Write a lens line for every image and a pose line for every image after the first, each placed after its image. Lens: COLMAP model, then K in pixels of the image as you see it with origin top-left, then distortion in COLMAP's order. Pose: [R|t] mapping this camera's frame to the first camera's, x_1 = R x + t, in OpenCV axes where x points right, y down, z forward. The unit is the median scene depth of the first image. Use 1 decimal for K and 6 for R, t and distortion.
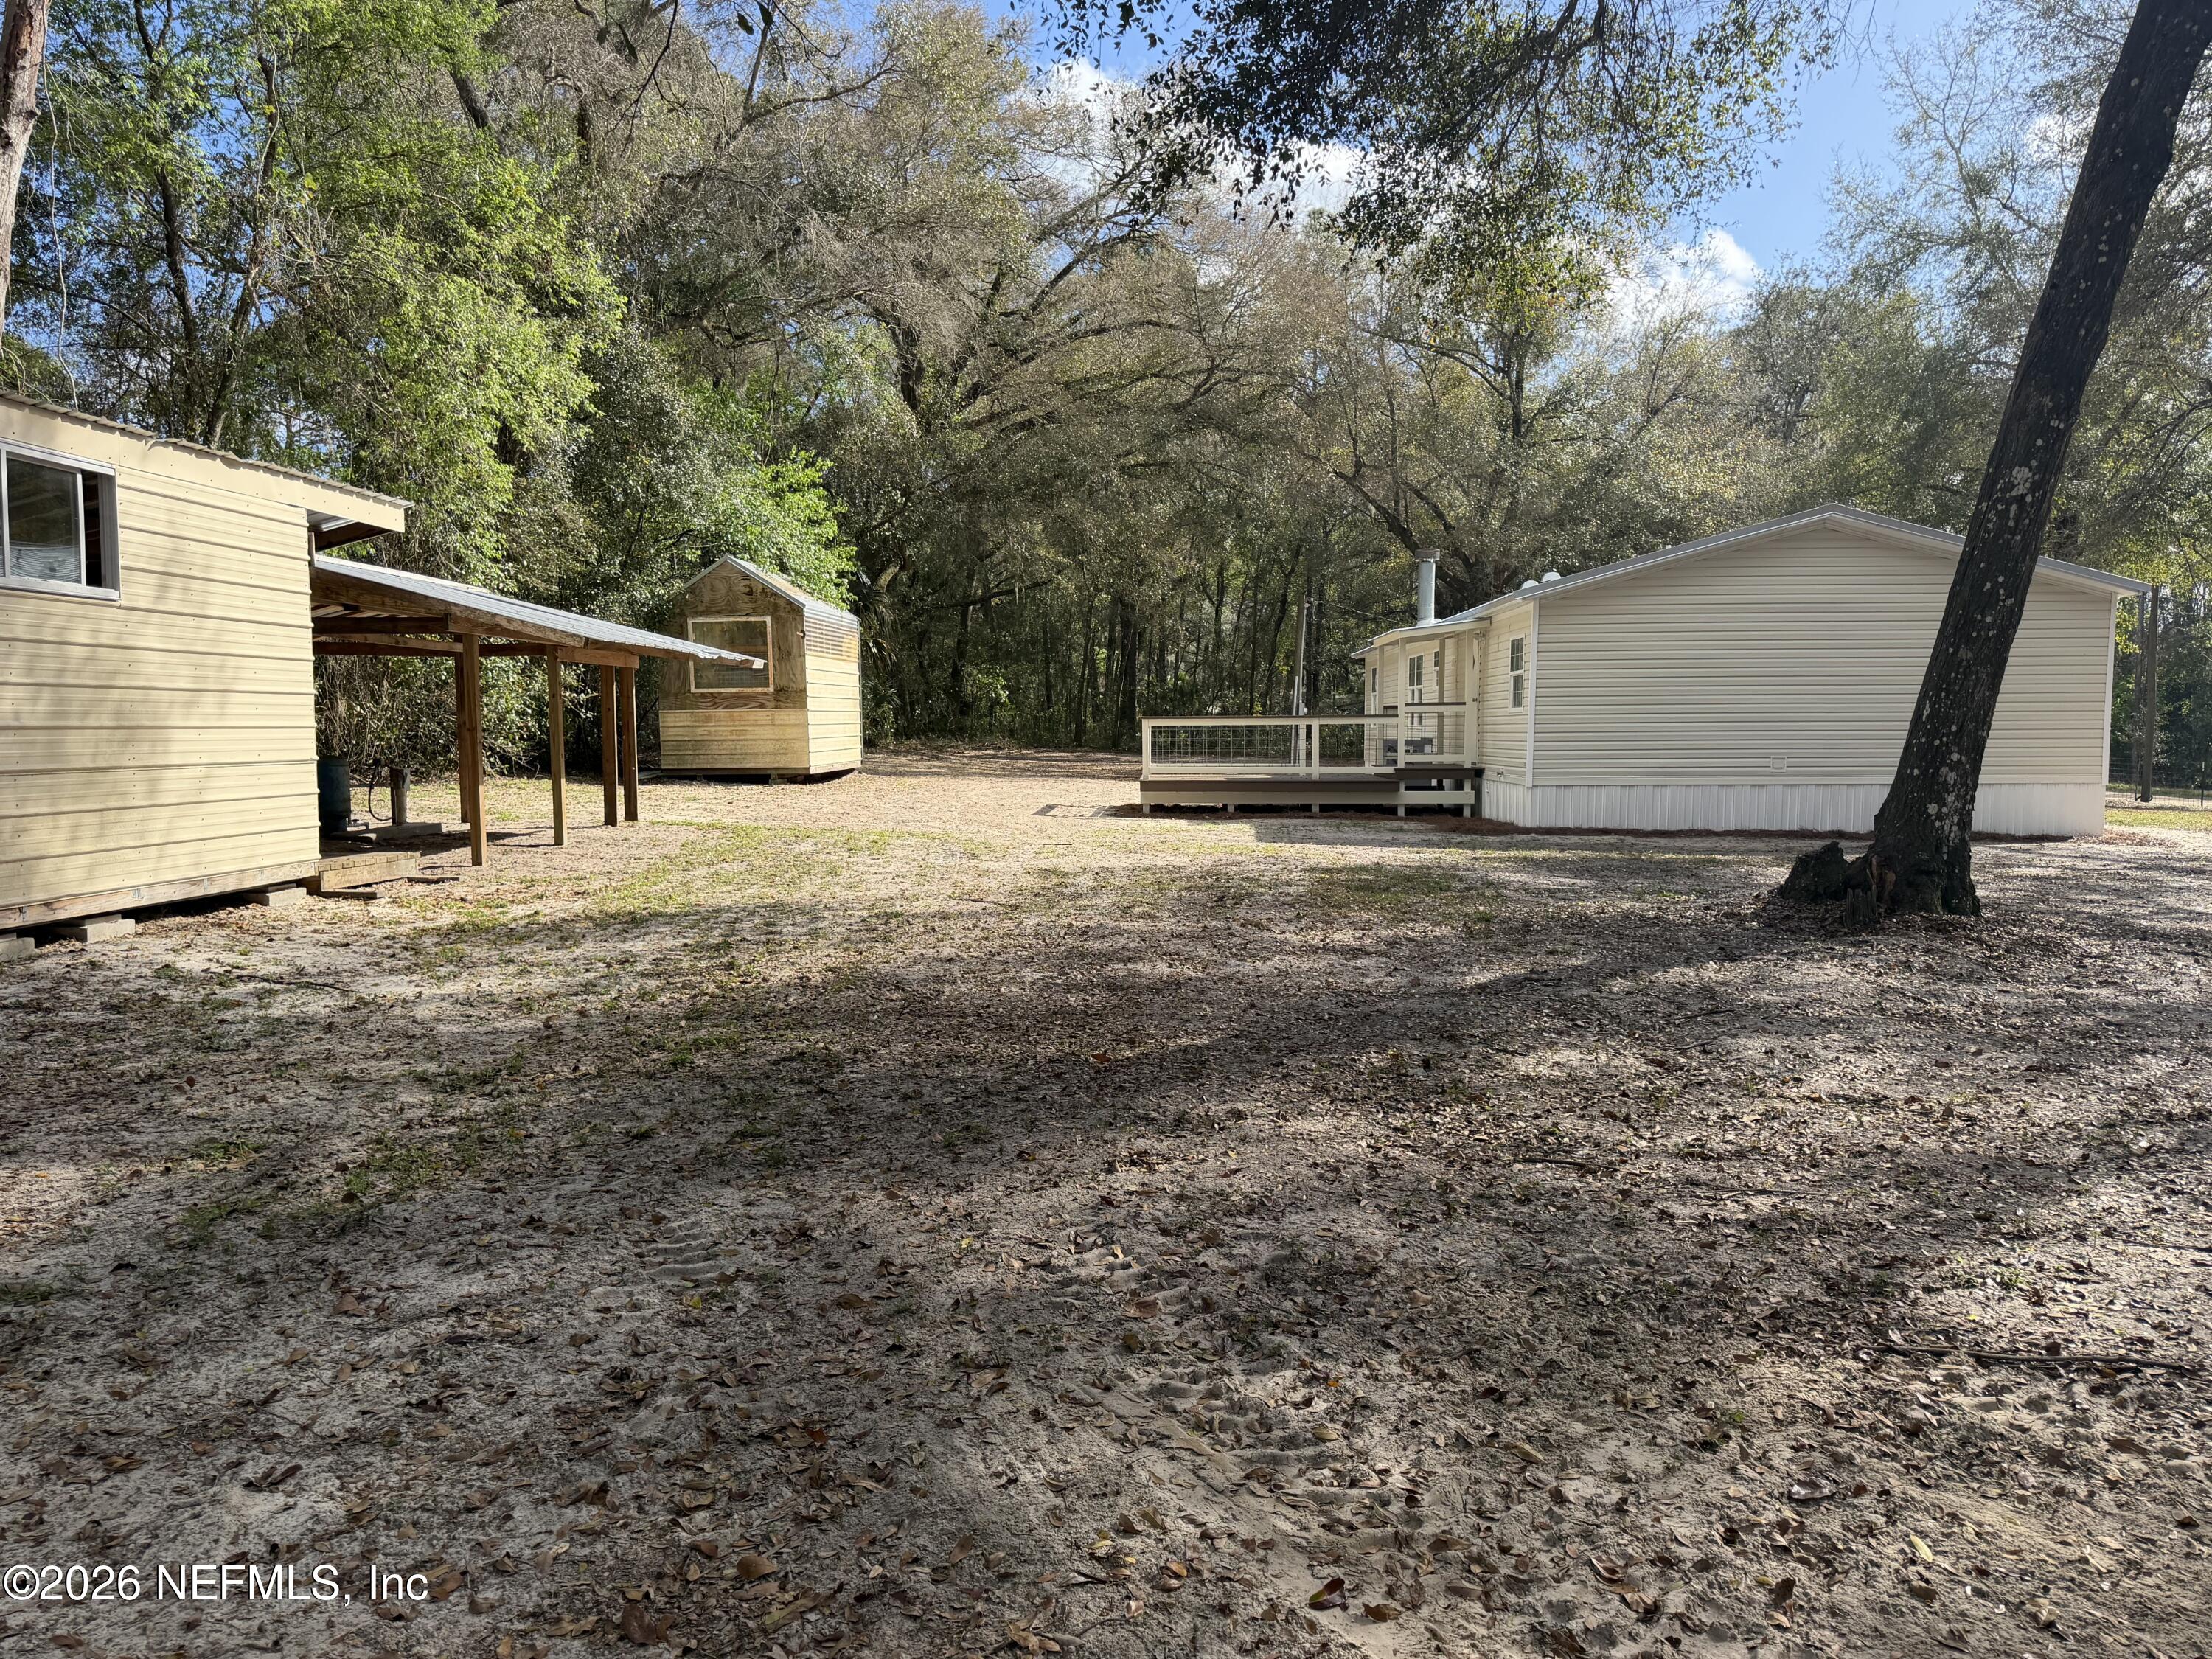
lens RADIAL K [[1586.5, 0, 1085.8], [0, 1586.5, 832.1], [0, 0, 1]] dist [0.058338, -0.061266]
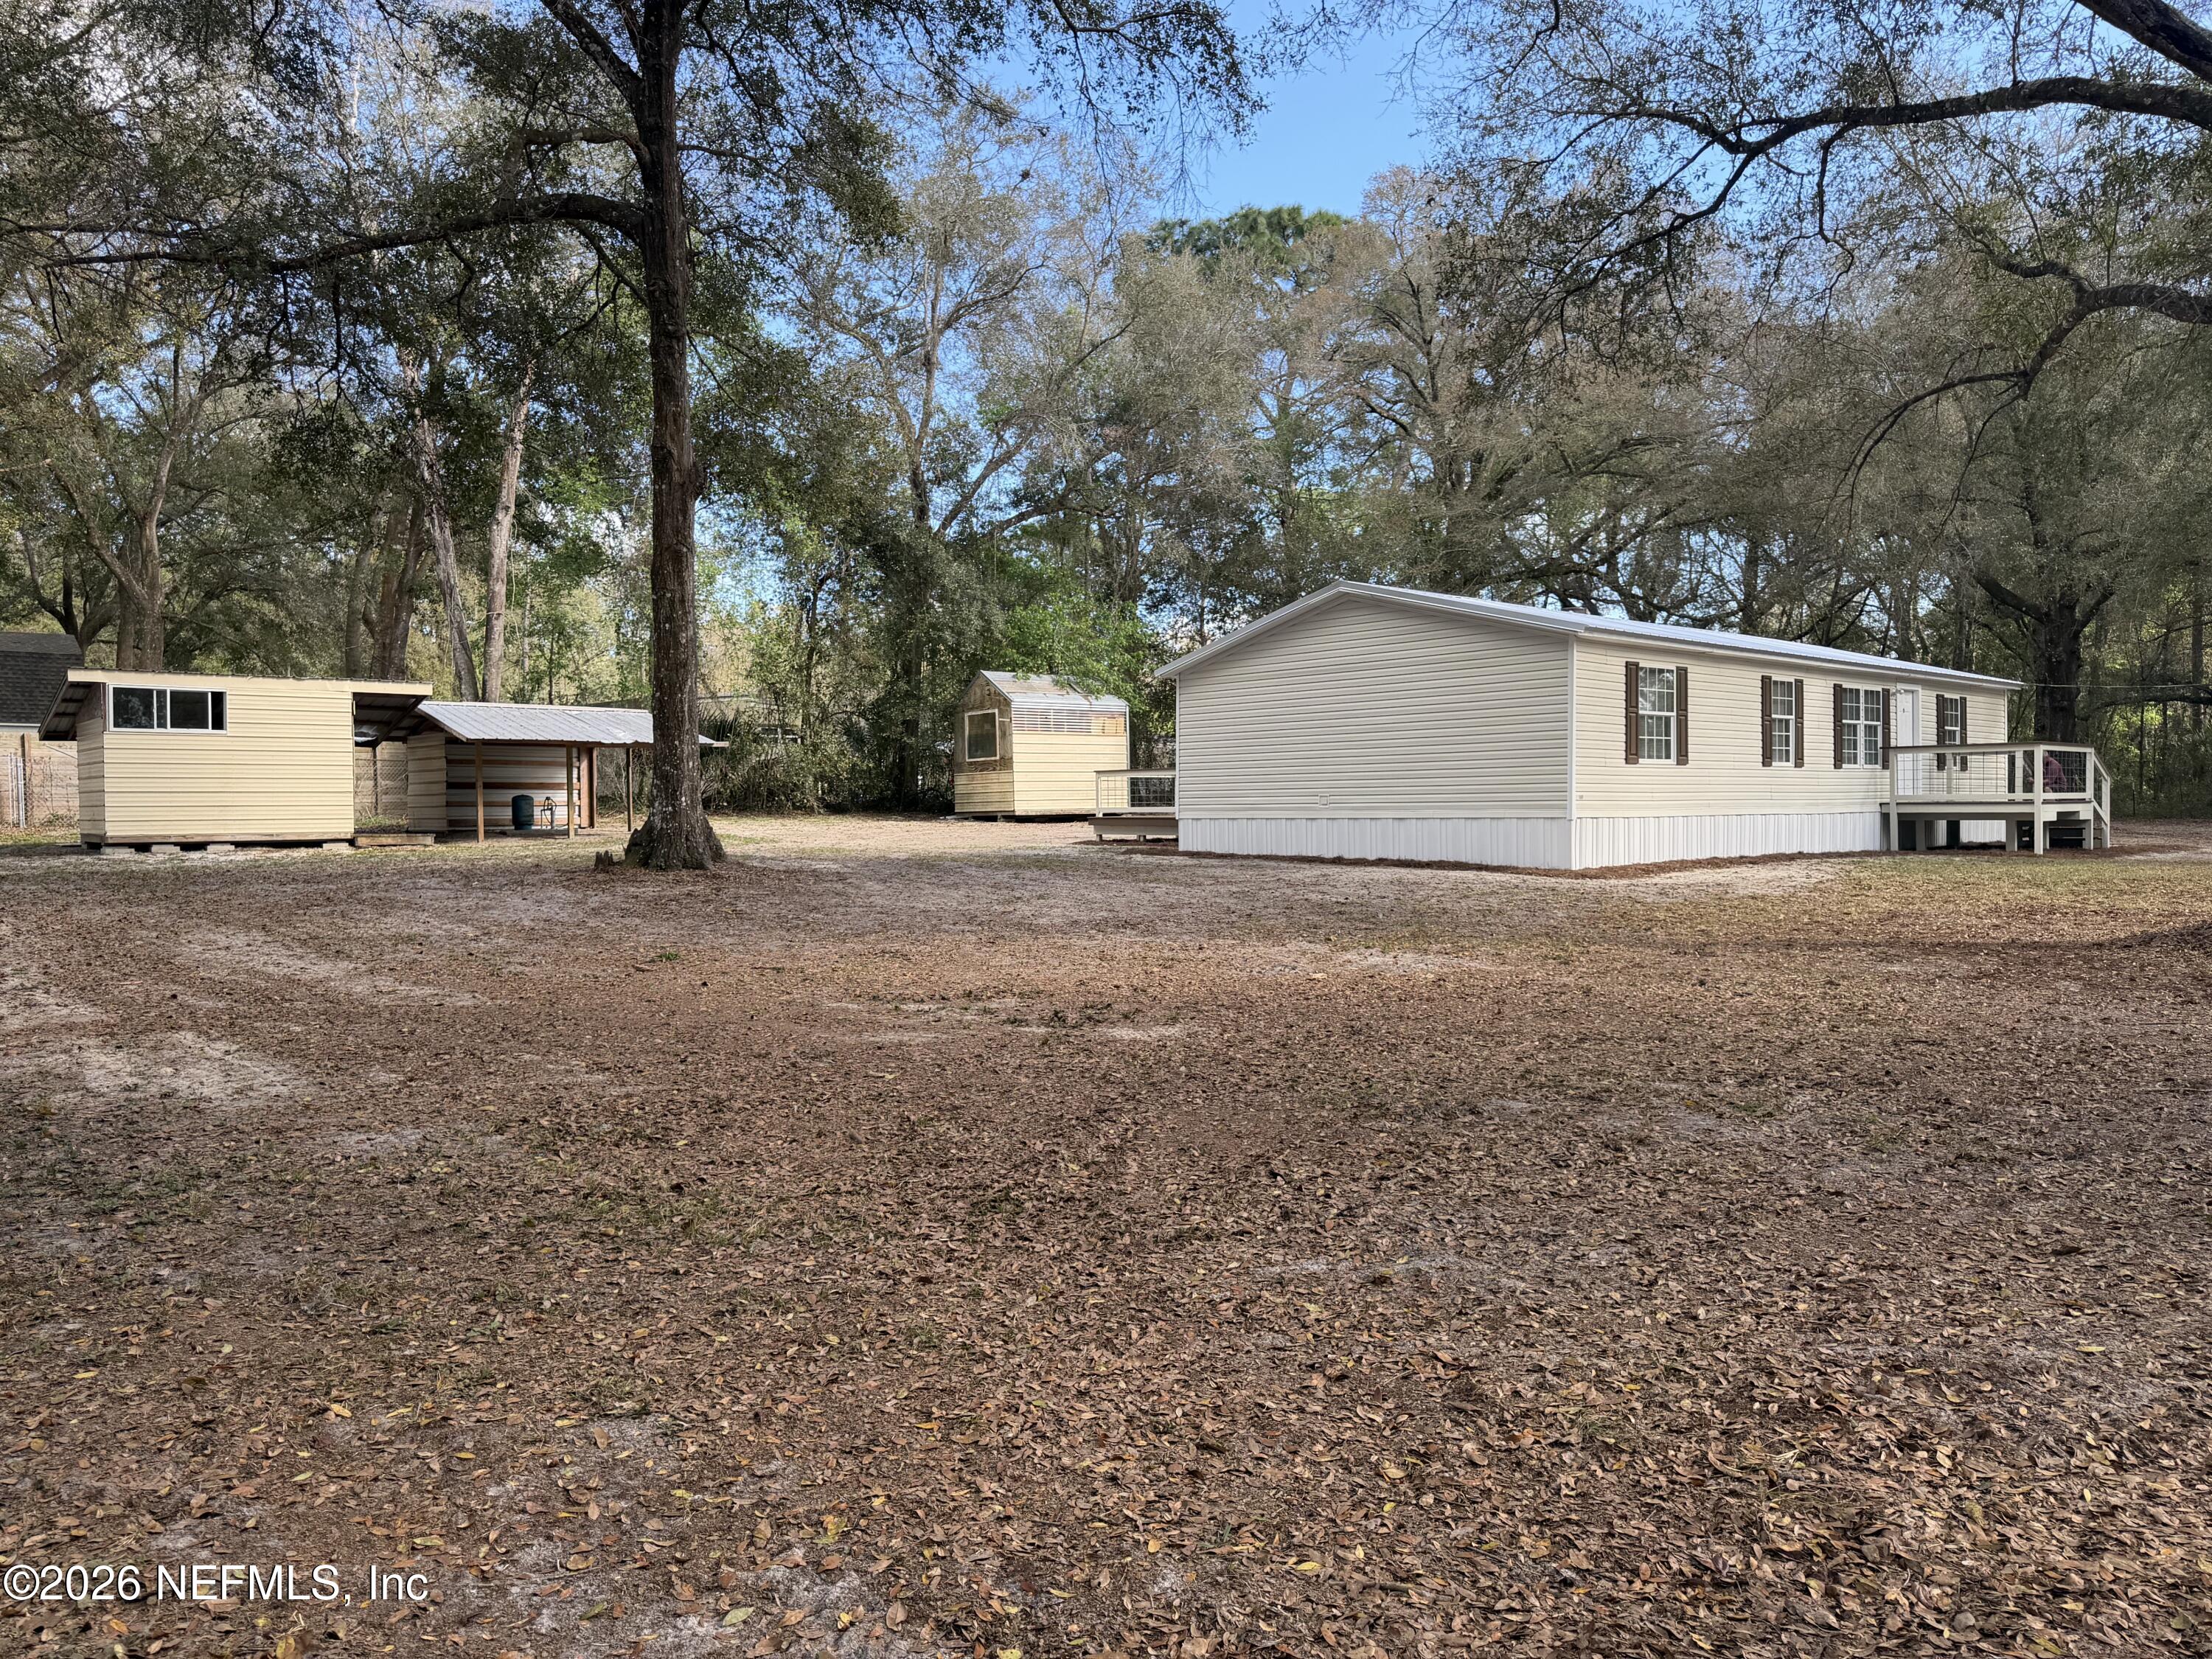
lens RADIAL K [[1586.5, 0, 1085.8], [0, 1586.5, 832.1], [0, 0, 1]] dist [0.058338, -0.061266]
pose [[0.726820, 0.009237, -0.686766, 2.614696], [-0.040029, 0.998780, -0.028929, 0.056097], [0.685660, 0.048517, 0.726303, -0.043543]]
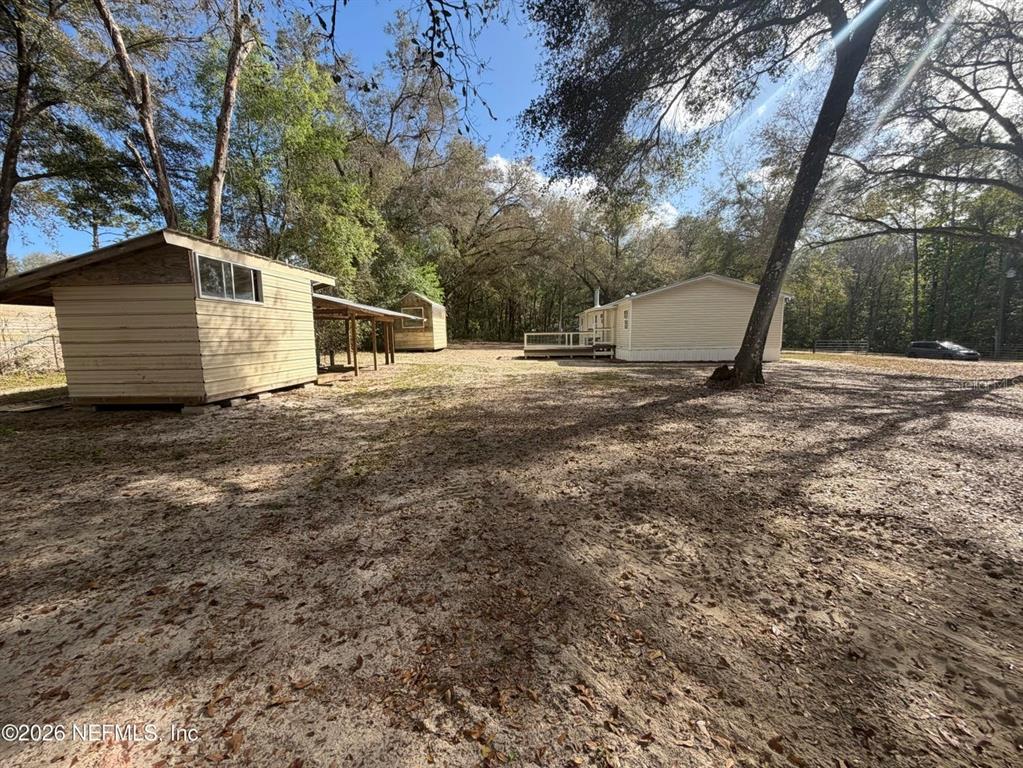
lens RADIAL K [[414.5, 0, 501.9], [0, 414.5, 383.7], [0, 0, 1]] dist [0.007426, -0.000075]
pose [[0.999832, -0.015837, 0.009183, -0.077329], [0.015366, 0.998665, 0.049309, -0.005844], [-0.009951, -0.049160, 0.998741, 0.050014]]
